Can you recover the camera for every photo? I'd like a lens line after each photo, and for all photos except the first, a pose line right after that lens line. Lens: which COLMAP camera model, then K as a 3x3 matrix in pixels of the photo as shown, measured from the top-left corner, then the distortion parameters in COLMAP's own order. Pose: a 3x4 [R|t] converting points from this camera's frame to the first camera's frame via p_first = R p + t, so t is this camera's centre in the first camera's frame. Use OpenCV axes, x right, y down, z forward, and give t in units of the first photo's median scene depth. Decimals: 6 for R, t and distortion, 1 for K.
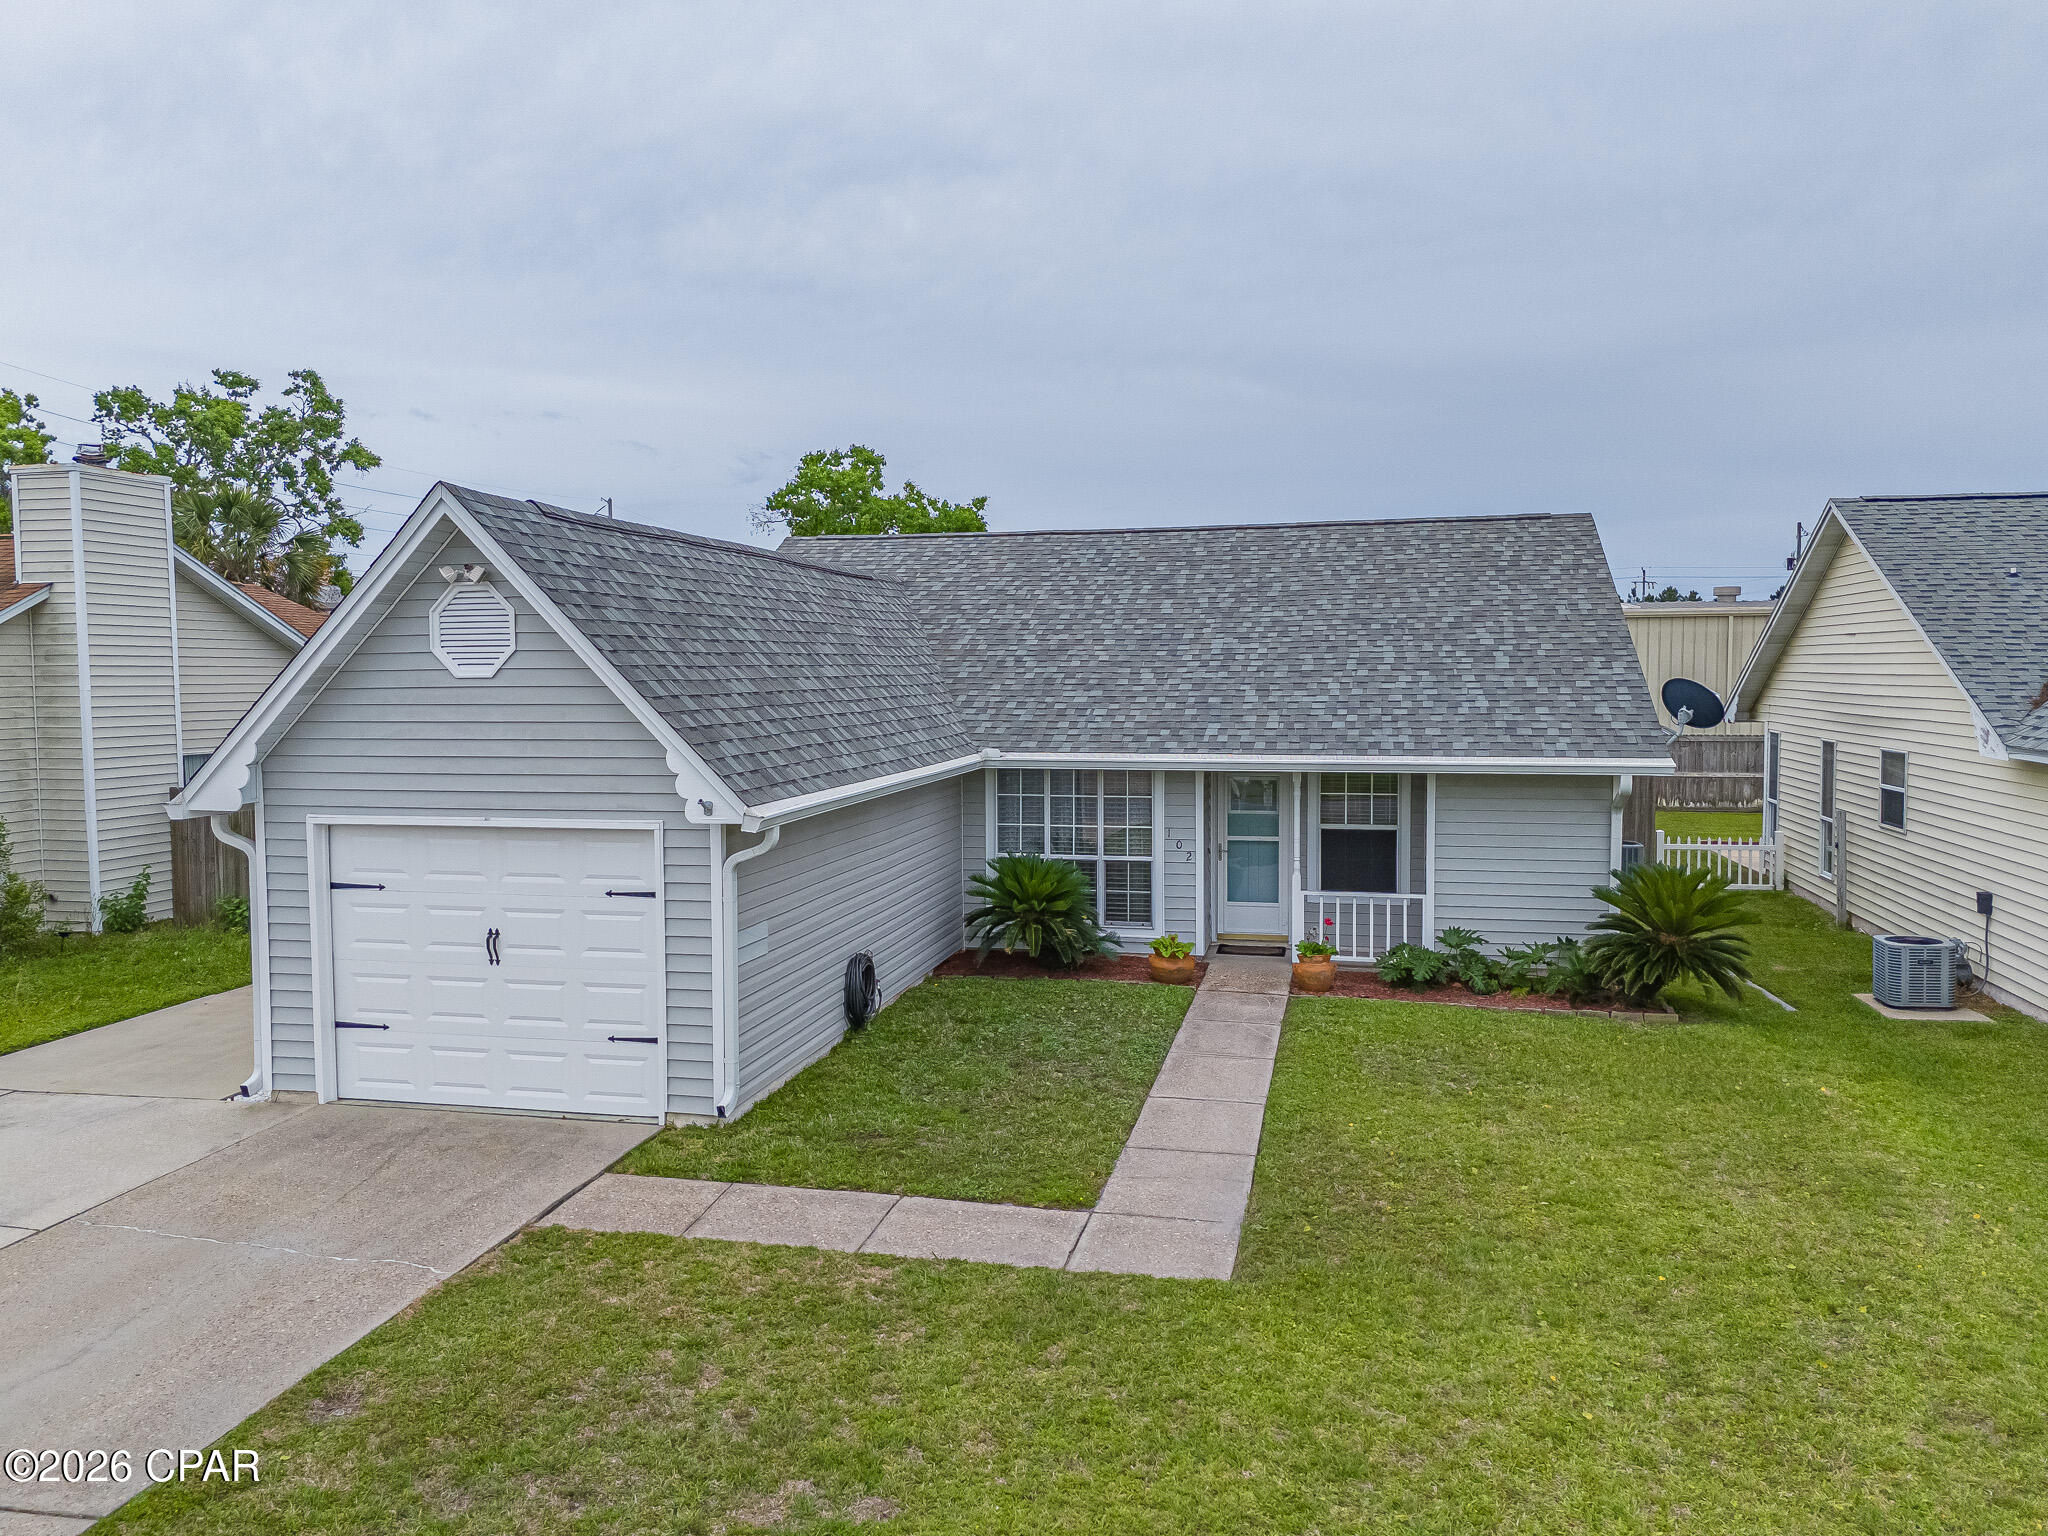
lens RADIAL K [[1519.6, 0, 1030.9], [0, 1519.6, 763.2], [0, 0, 1]] dist [0.074815, -0.073531]
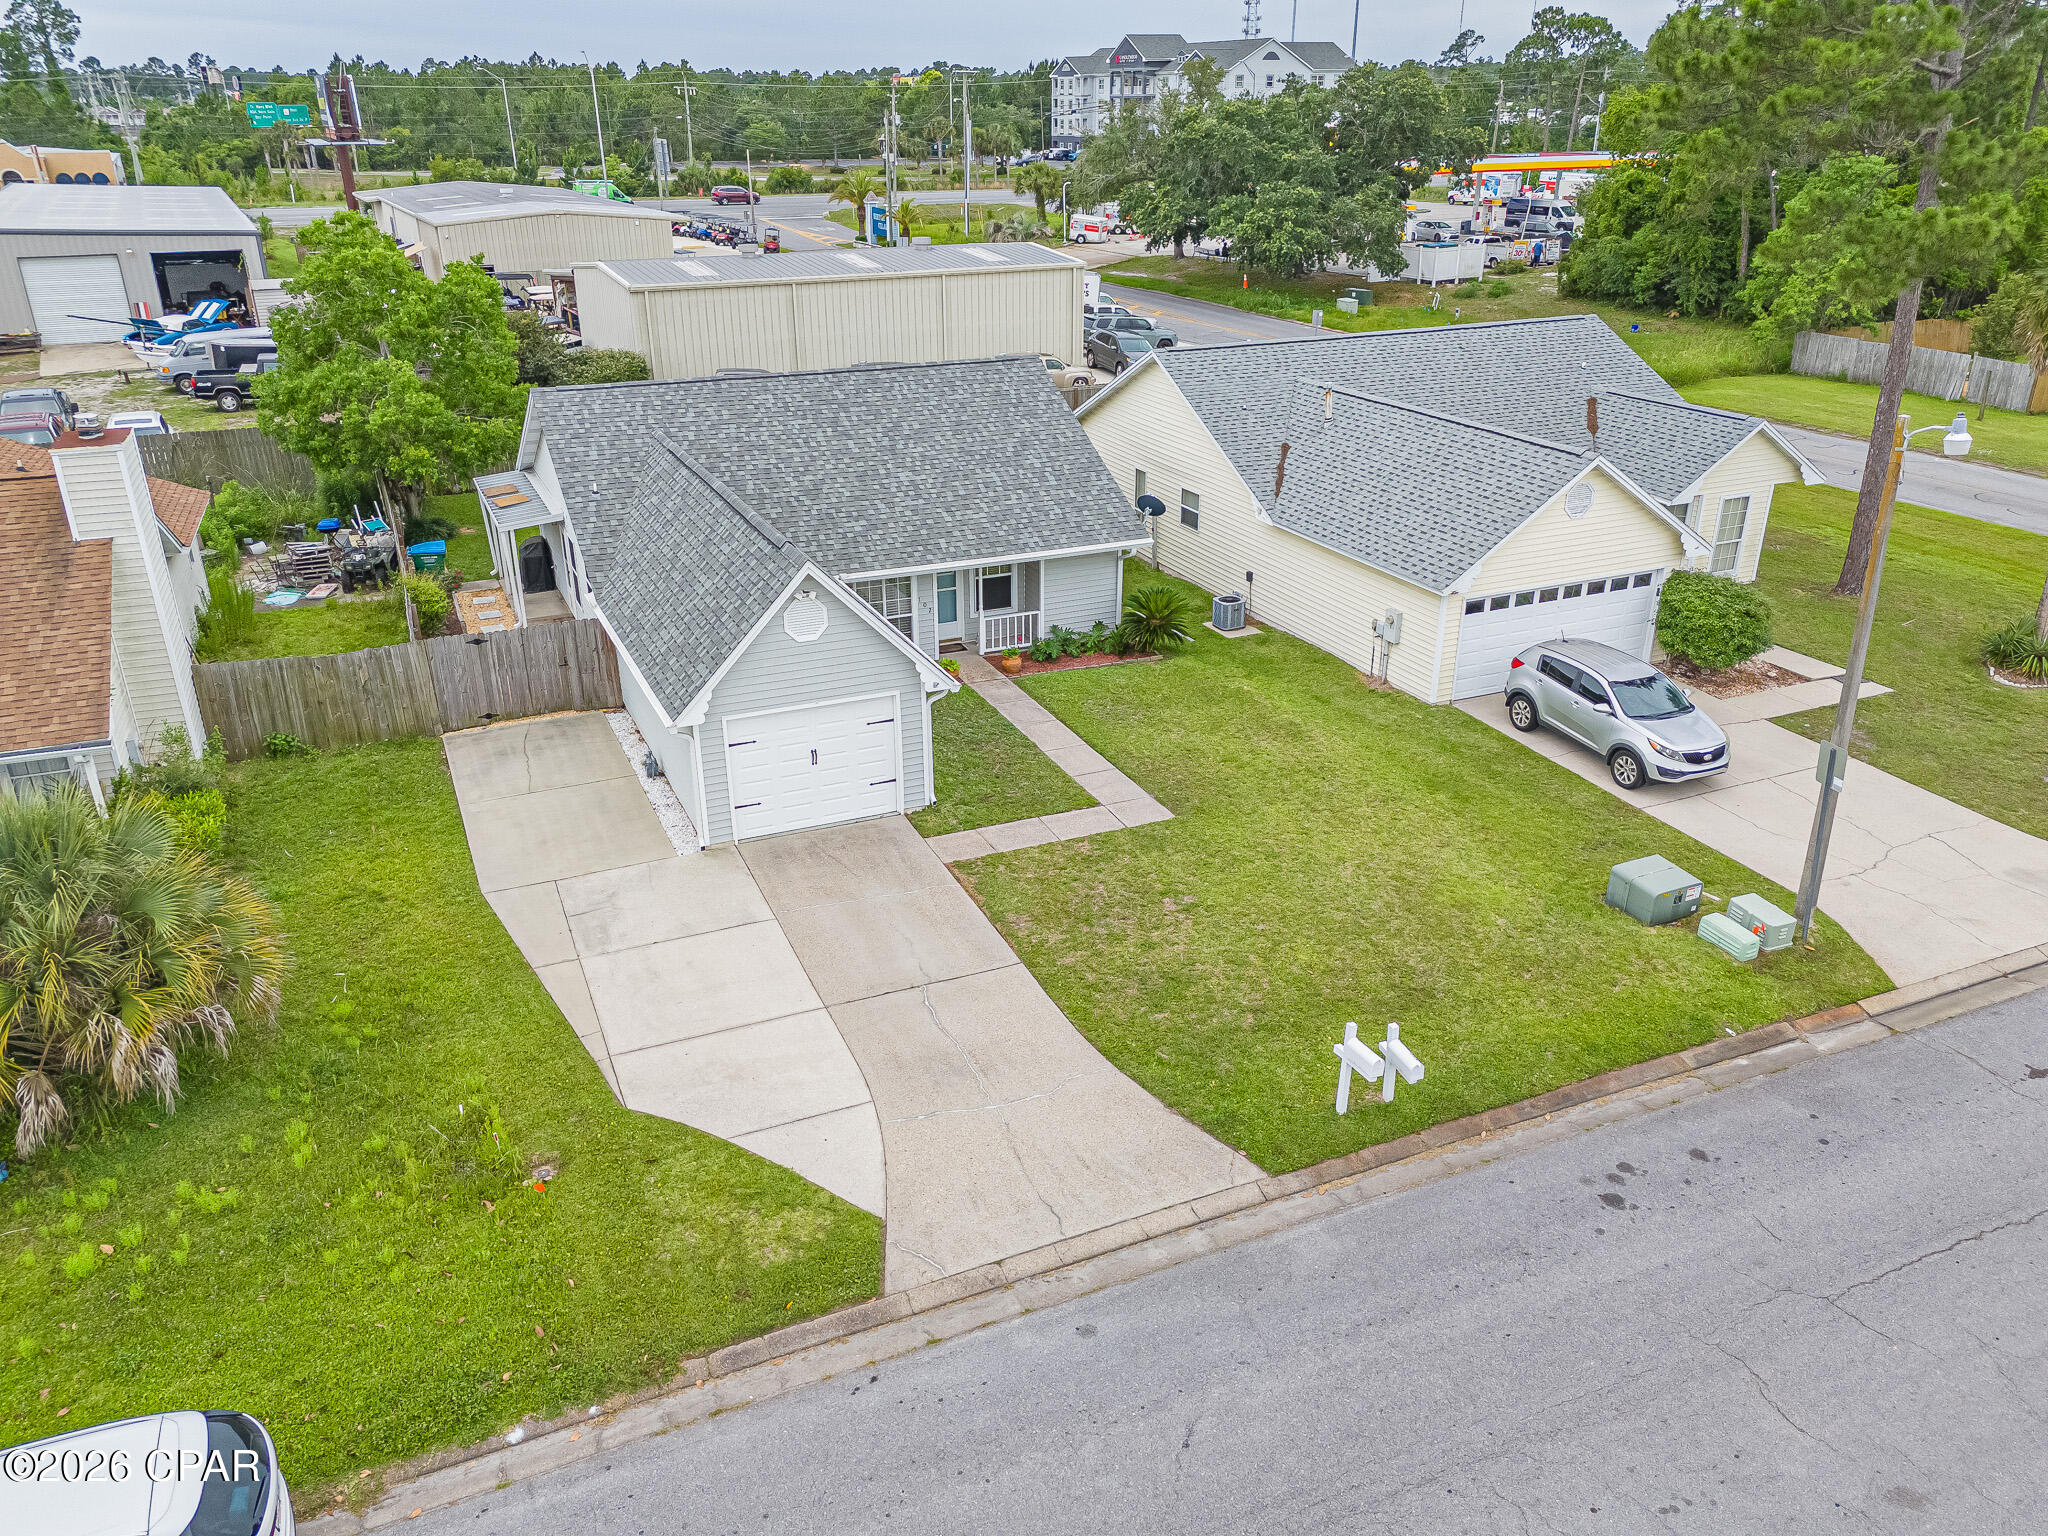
lens RADIAL K [[1503.1, 0, 1024.0], [0, 1503.1, 768.0], [0, 0, 1]] dist [0.069505, -0.067172]
pose [[0.807322, -0.234633, 0.541460, -0.988440], [0.035400, 0.935159, 0.352454, -0.471146], [-0.589049, -0.265377, 0.763280, -0.621756]]
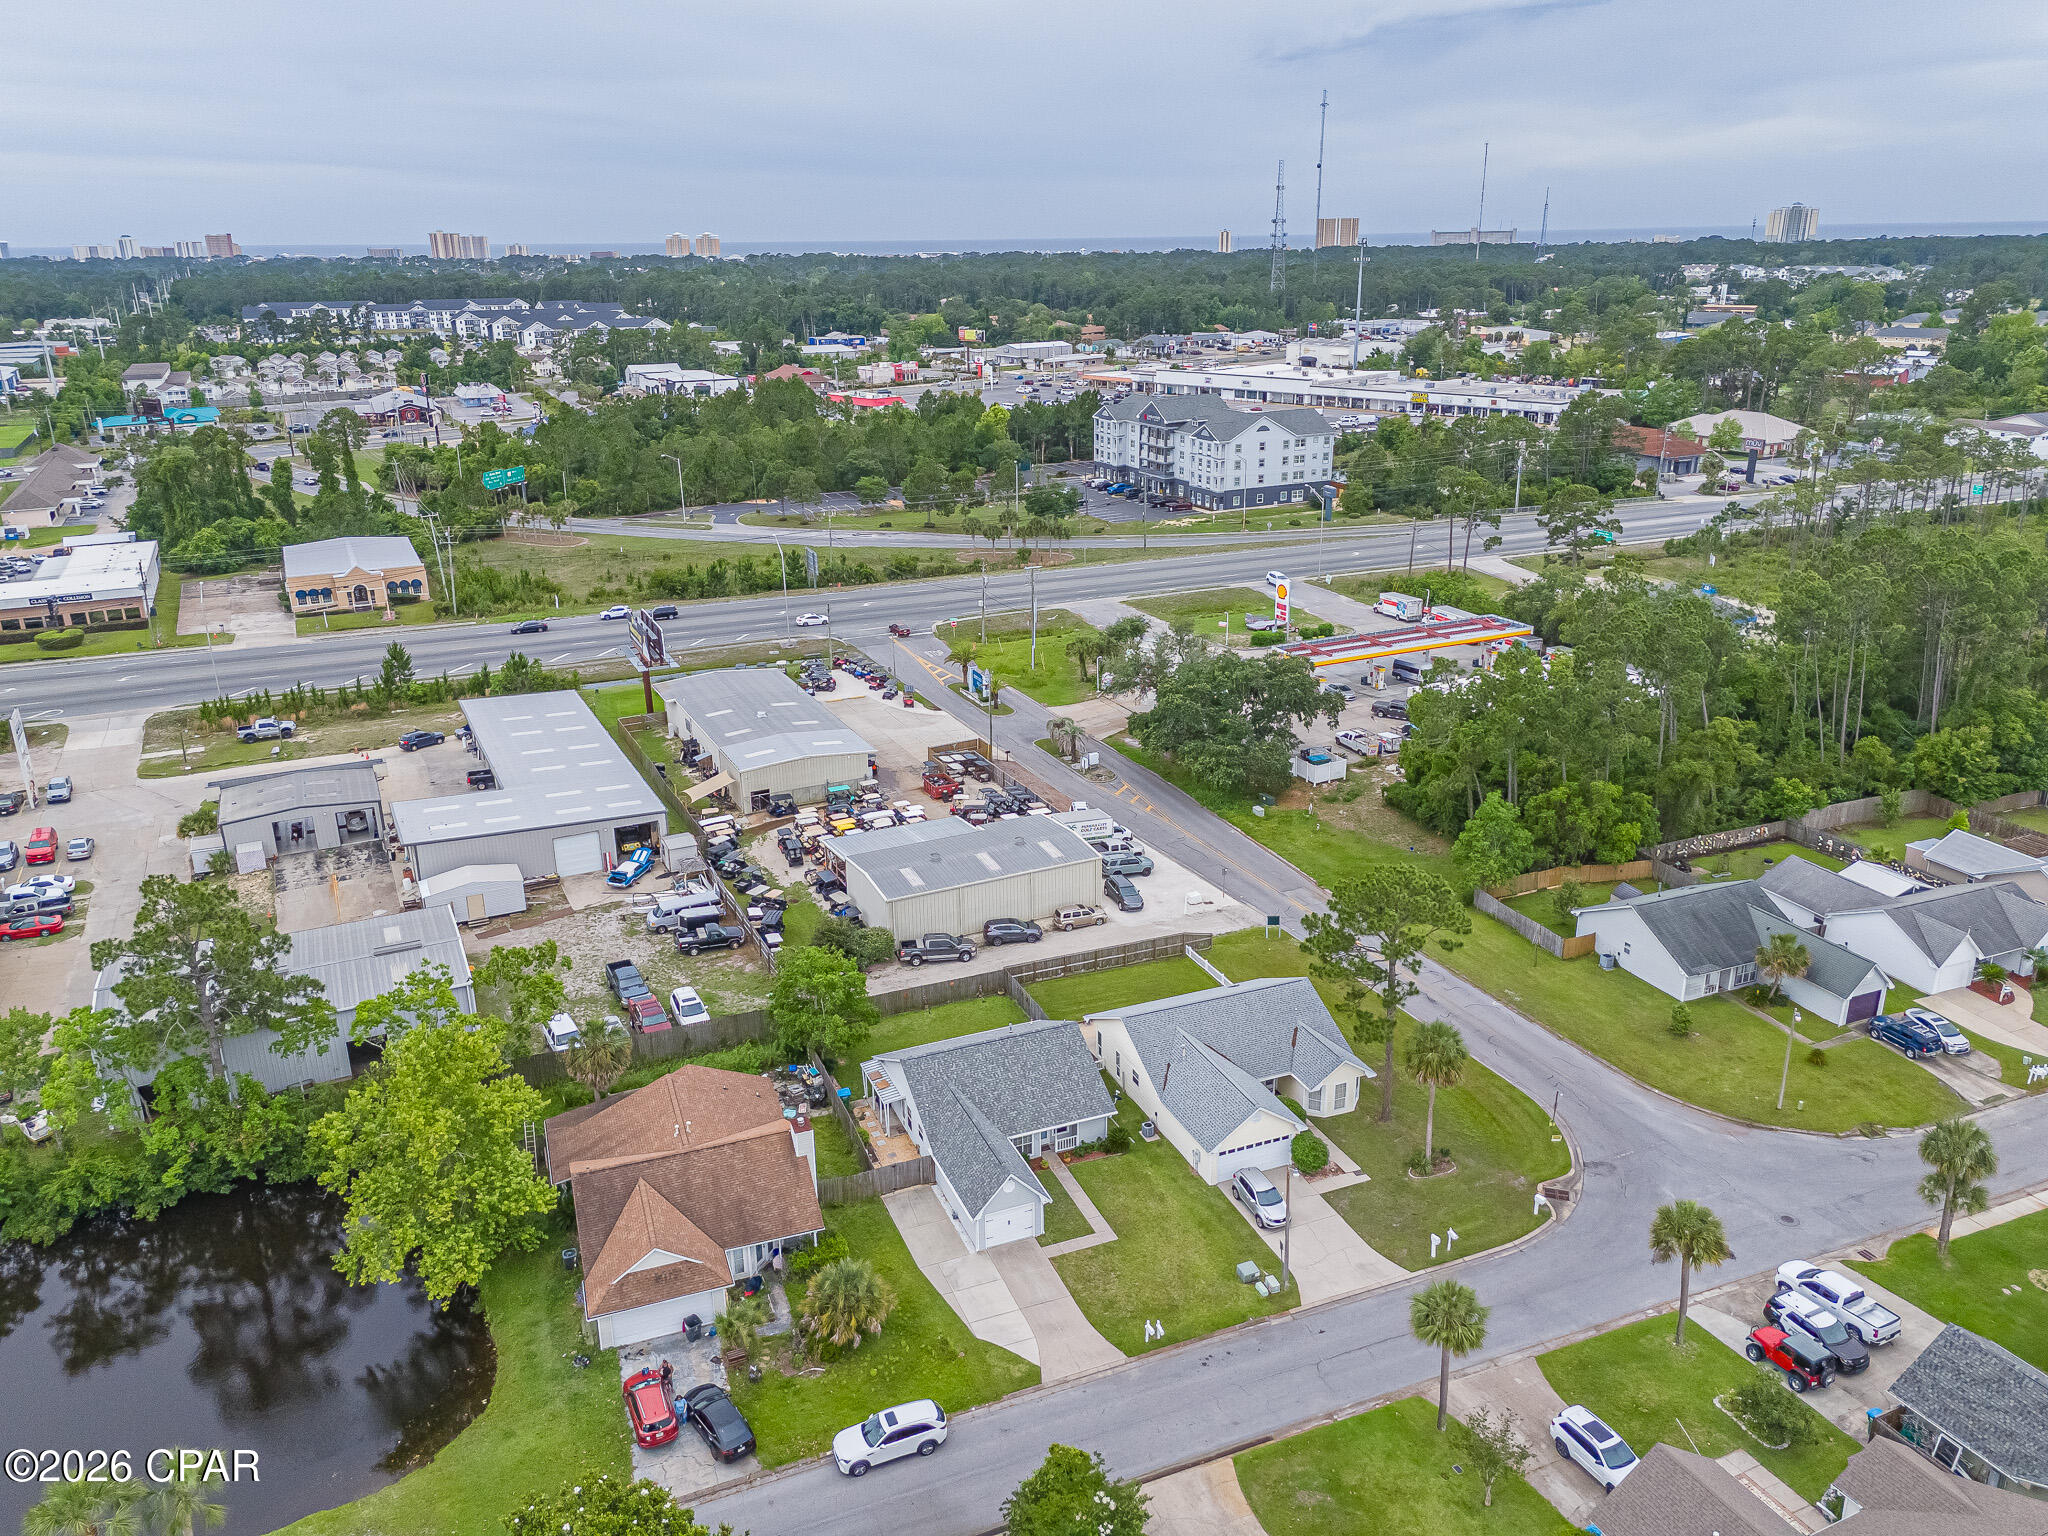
lens RADIAL K [[1486.9, 0, 1024.0], [0, 1486.9, 768.0], [0, 0, 1]] dist [0.135586, -0.359087]
pose [[0.824826, -0.191901, 0.531823, -2.879104], [0.044083, 0.959601, 0.277890, -3.084597], [-0.563665, -0.205767, 0.799963, -3.372229]]
